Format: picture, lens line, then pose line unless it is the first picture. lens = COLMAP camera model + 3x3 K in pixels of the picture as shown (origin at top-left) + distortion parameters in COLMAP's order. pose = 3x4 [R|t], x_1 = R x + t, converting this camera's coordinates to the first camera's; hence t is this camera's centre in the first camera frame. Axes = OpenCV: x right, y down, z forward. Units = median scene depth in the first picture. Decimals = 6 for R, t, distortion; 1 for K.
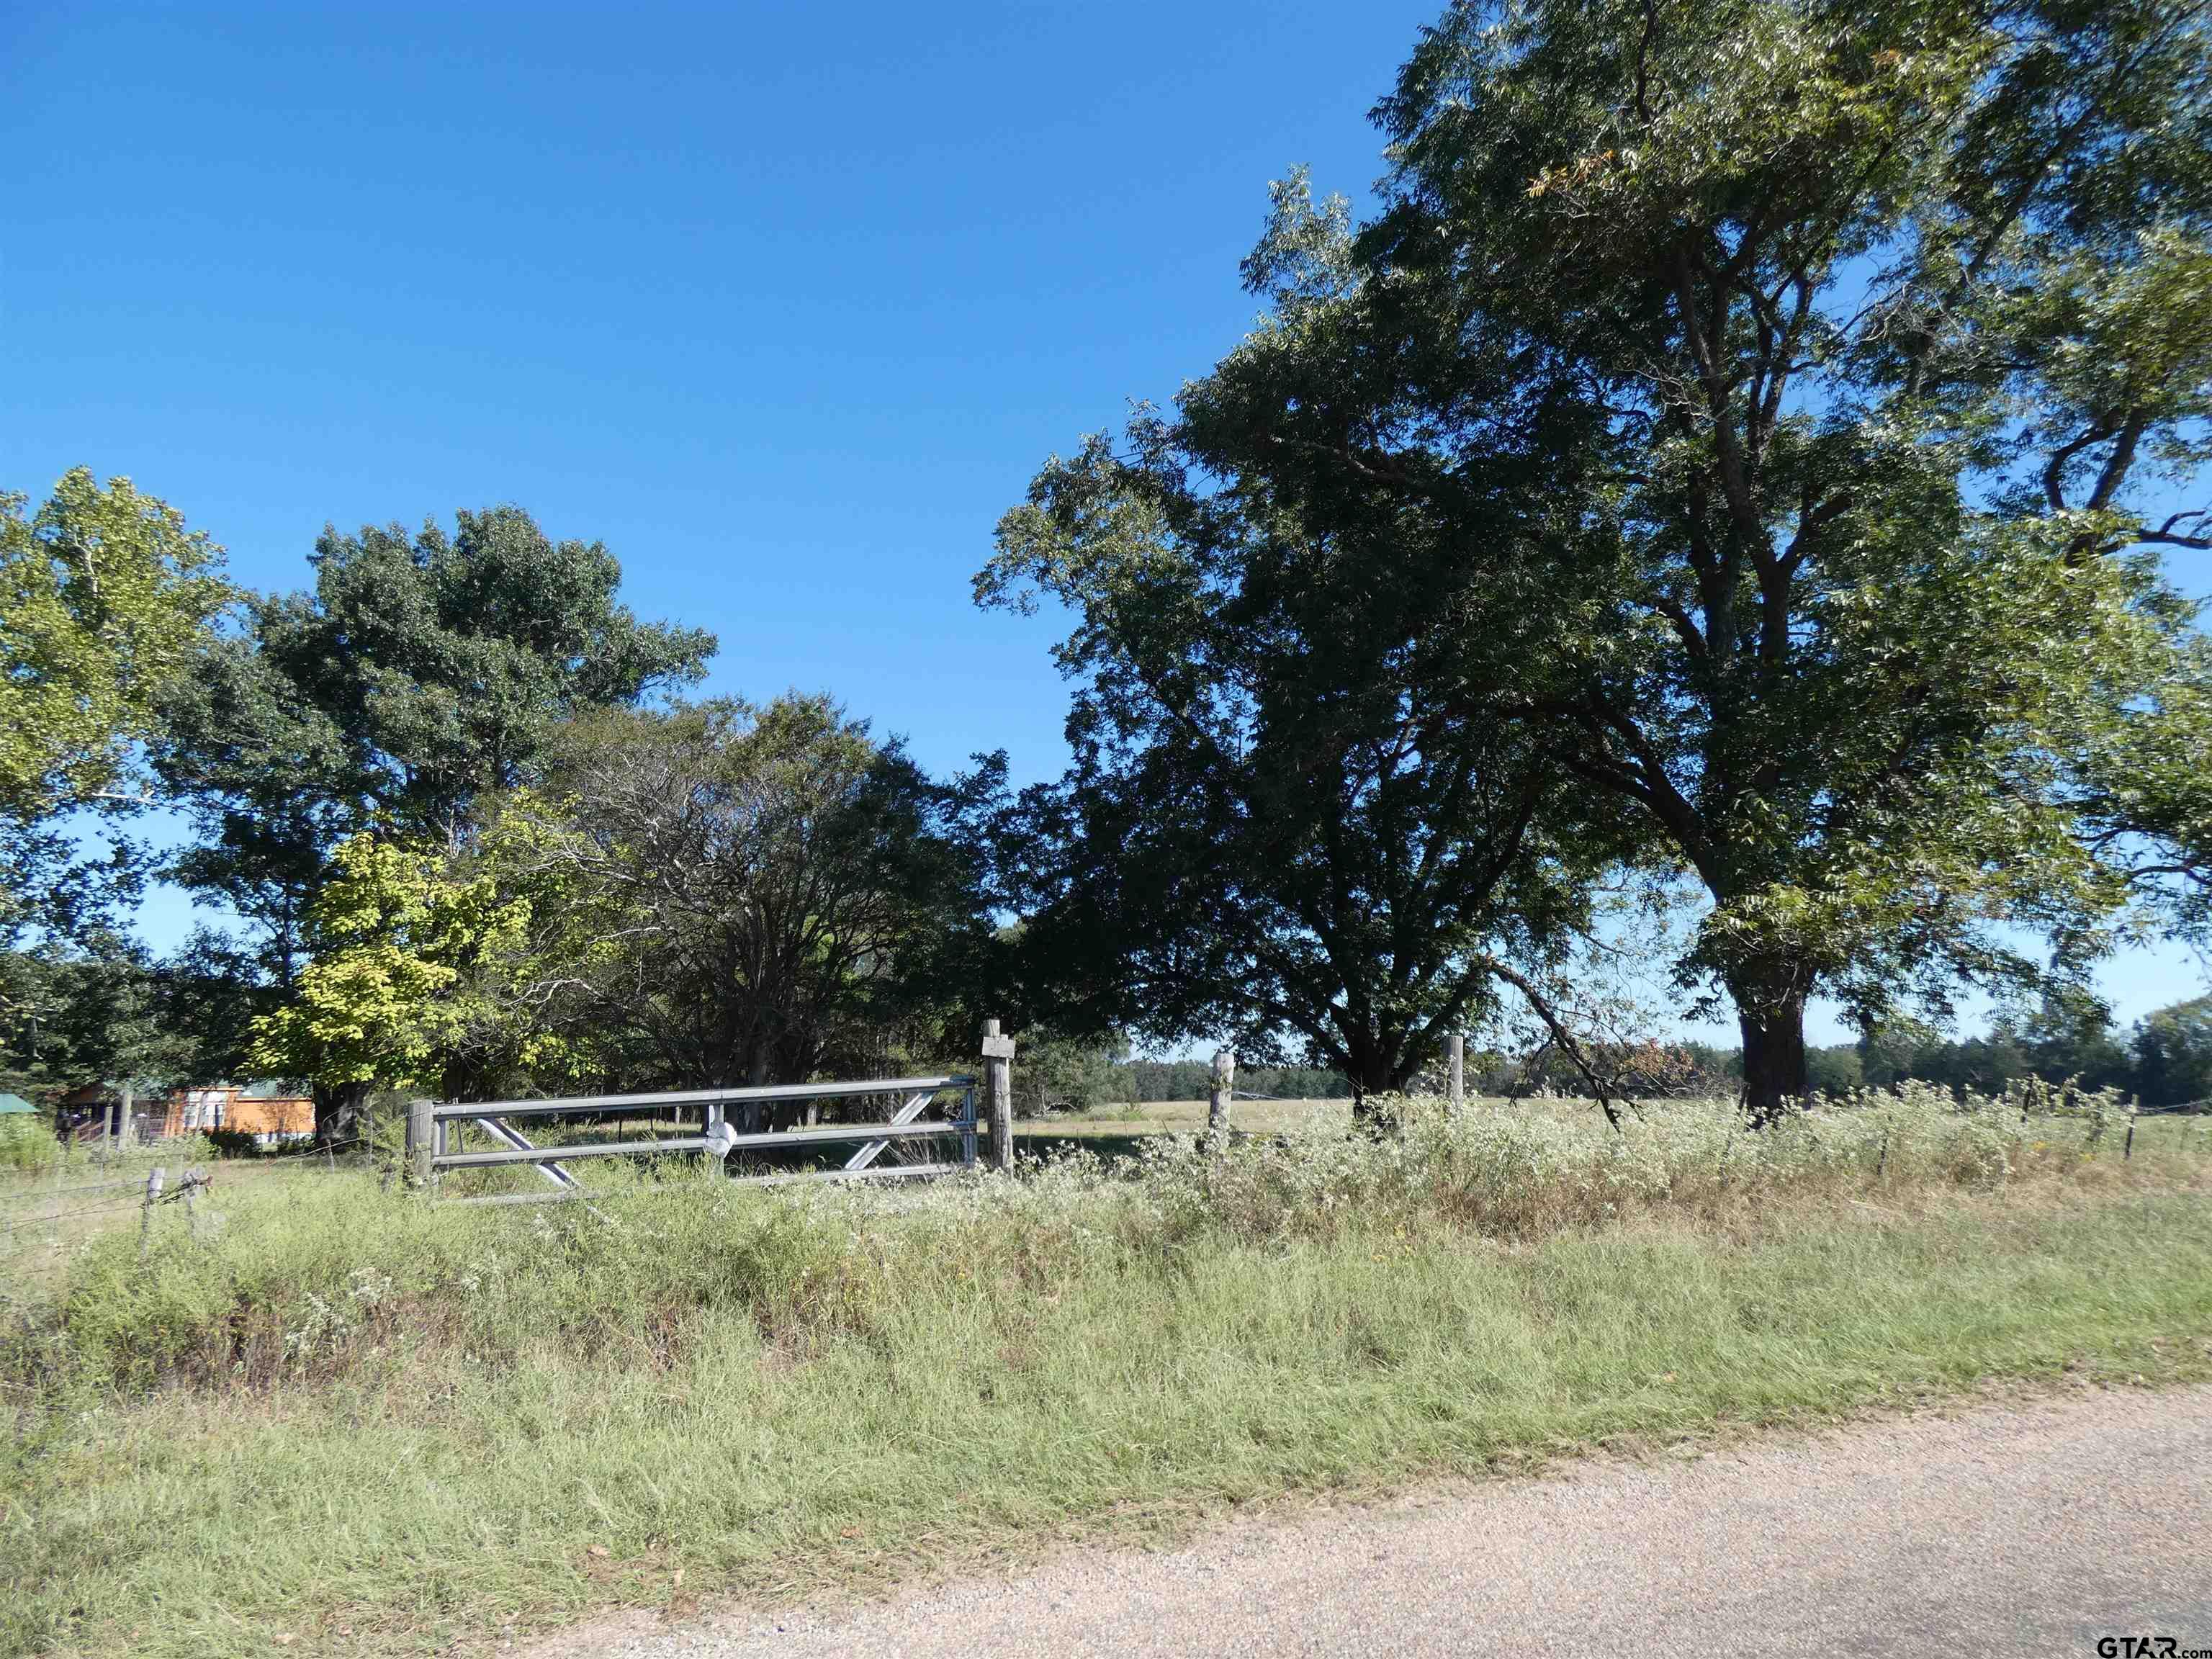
lens RADIAL K [[1338.5, 0, 1076.3], [0, 1338.5, 786.0], [0, 0, 1]] dist [-0.015663, 0.008354]
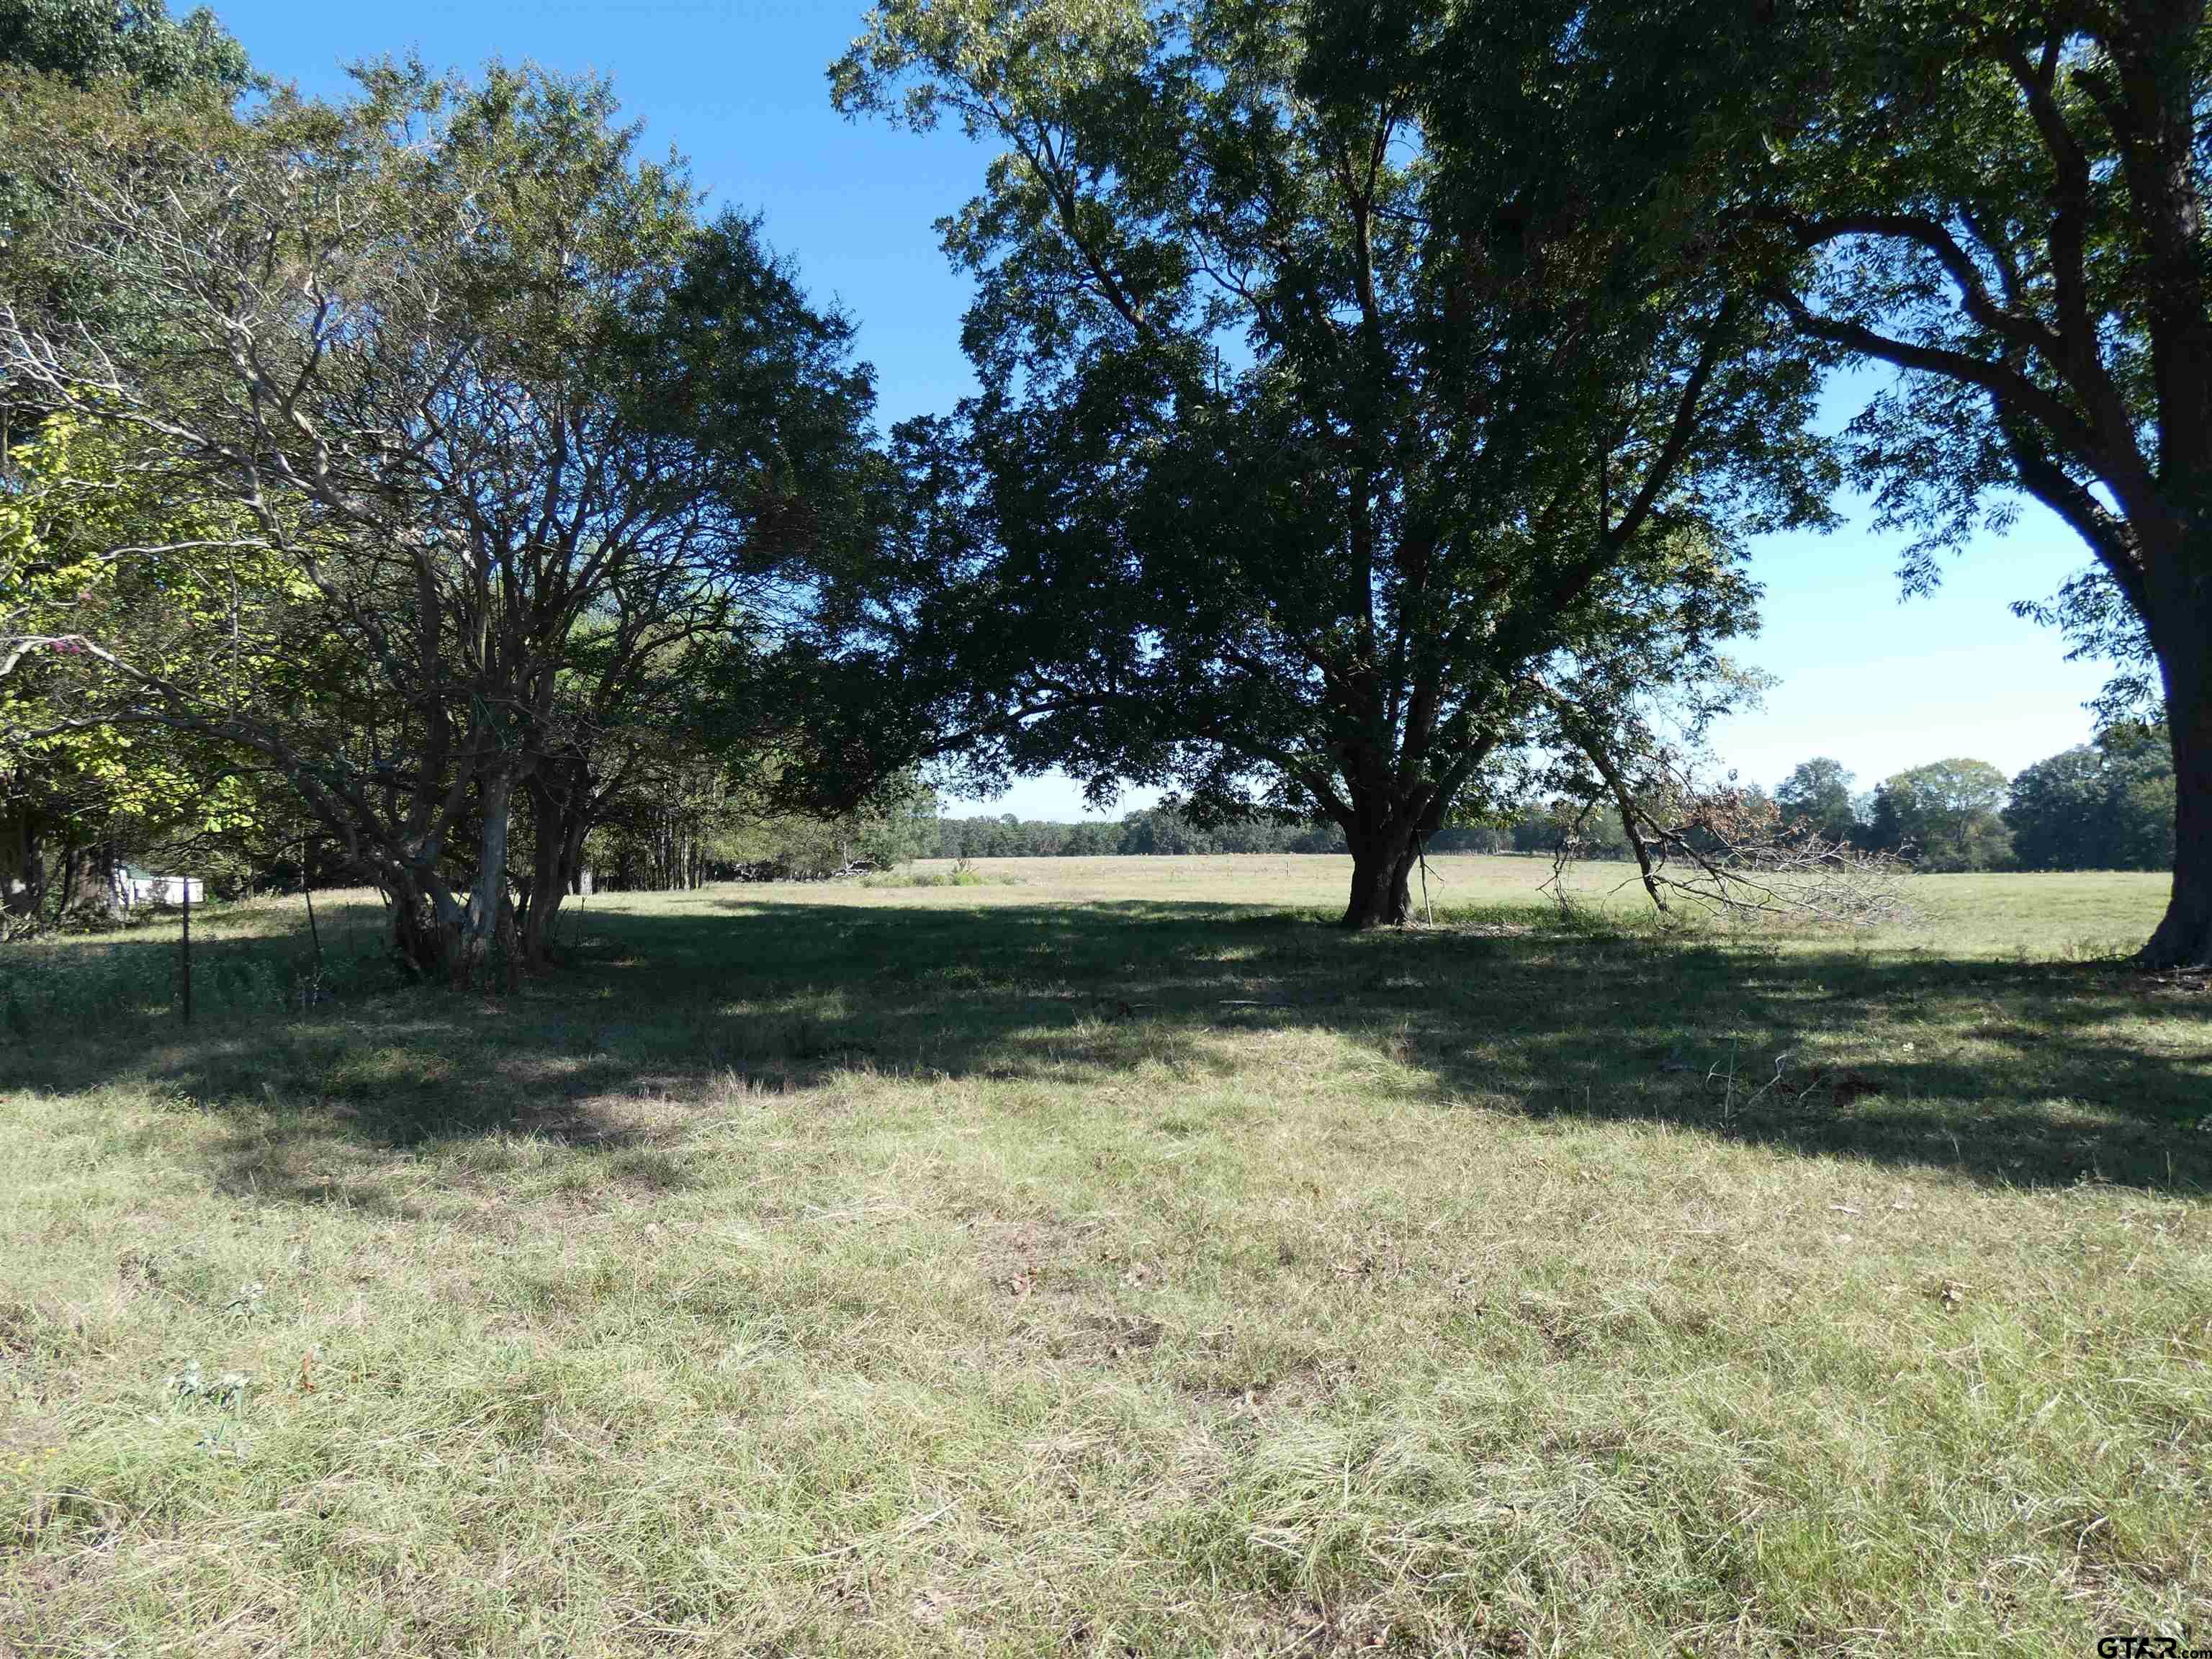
lens RADIAL K [[1338.5, 0, 1094.8], [0, 1338.5, 811.8], [0, 0, 1]] dist [-0.015663, 0.008354]
pose [[0.984491, 0.002011, 0.175424, -0.060726], [-0.036403, 0.980512, 0.193055, 0.062099], [-0.171617, -0.196447, 0.965379, 0.285198]]
